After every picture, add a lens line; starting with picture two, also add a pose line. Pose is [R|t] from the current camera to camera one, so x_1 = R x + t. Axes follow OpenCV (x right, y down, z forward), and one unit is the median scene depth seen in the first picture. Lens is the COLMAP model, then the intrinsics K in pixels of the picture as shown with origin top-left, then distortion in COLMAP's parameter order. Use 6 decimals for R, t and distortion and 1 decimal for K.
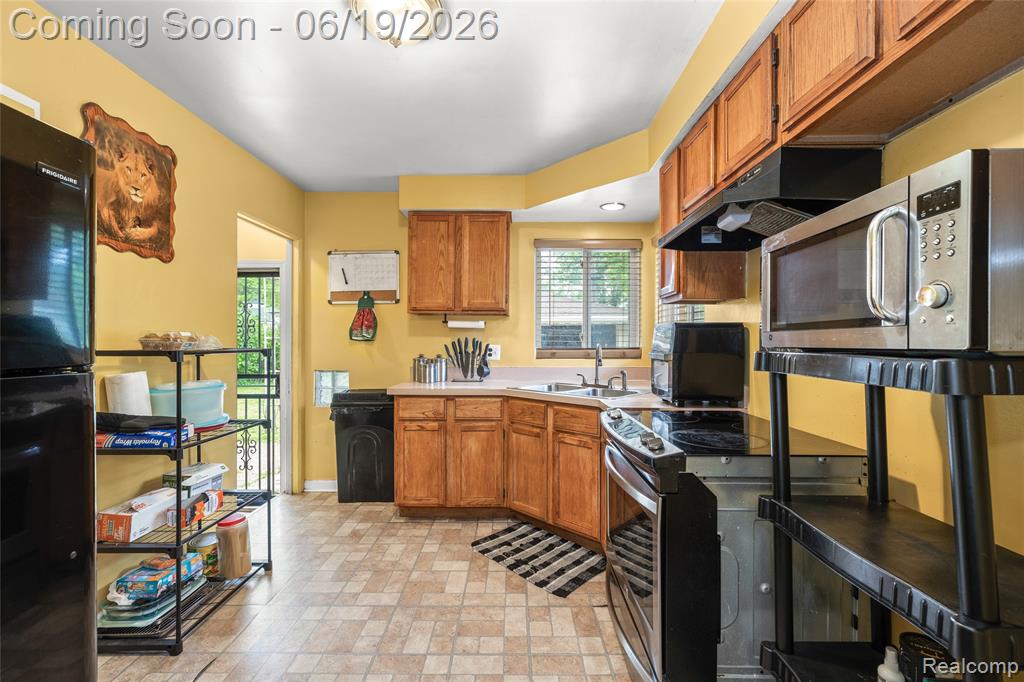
lens RADIAL K [[428.1, 0, 512.0], [0, 428.1, 341.0], [0, 0, 1]] dist [0.001429, 0.000321]
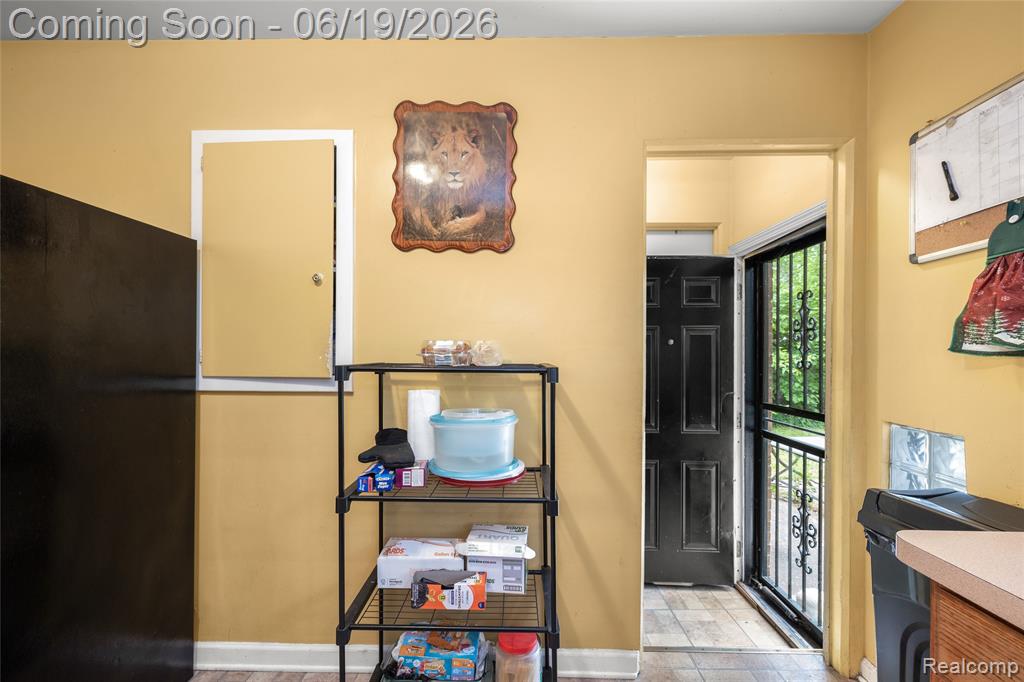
lens RADIAL K [[424.8, 0, 512.0], [0, 424.8, 351.3], [0, 0, 1]] dist [0.000838, 0.000154]
pose [[-0.007975, -0.004763, -0.999957, -0.036145], [-0.005267, 0.999975, -0.004721, 0.000425], [0.999954, 0.005229, -0.007999, 1.056123]]
